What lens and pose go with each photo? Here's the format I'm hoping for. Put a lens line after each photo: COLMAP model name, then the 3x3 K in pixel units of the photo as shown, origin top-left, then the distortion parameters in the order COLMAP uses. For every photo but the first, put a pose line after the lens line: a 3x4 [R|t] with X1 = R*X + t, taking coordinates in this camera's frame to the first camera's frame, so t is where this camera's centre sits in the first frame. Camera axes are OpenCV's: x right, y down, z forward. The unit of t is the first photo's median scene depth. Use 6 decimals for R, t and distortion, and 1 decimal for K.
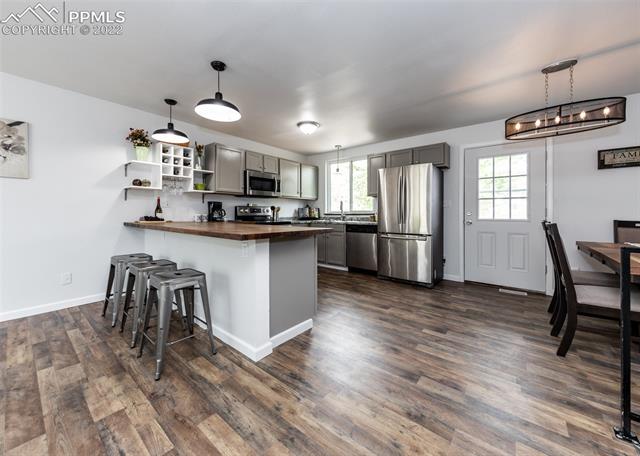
lens RADIAL K [[254.0, 0, 302.1], [0, 254.0, 212.3], [0, 0, 1]] dist [0.008270, -0.000679]
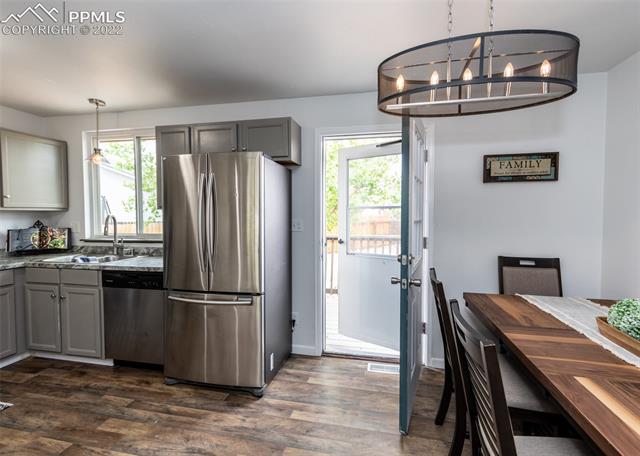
lens RADIAL K [[295.0, 0, 320.0], [0, 295.0, 200.7], [0, 0, 1]] dist [0.002642, 0.000075]
pose [[0.880051, 0.017199, 0.474567, 0.314045], [-0.001124, 0.999417, -0.034137, -0.071904], [-0.474878, 0.029509, 0.879557, 0.406226]]
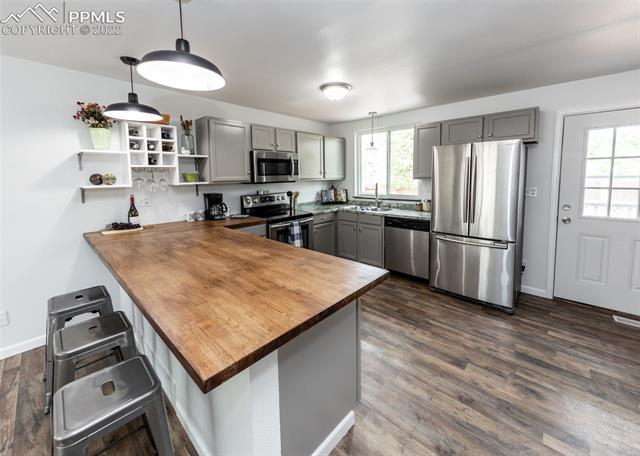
lens RADIAL K [[254.0, 0, 310.8], [0, 254.0, 182.0], [0, 0, 1]] dist [0.008270, -0.000679]
pose [[0.998931, -0.017024, -0.042967, -0.018435], [0.018805, 0.998966, 0.041396, -0.109814], [0.042218, -0.042160, 0.998218, 0.274888]]
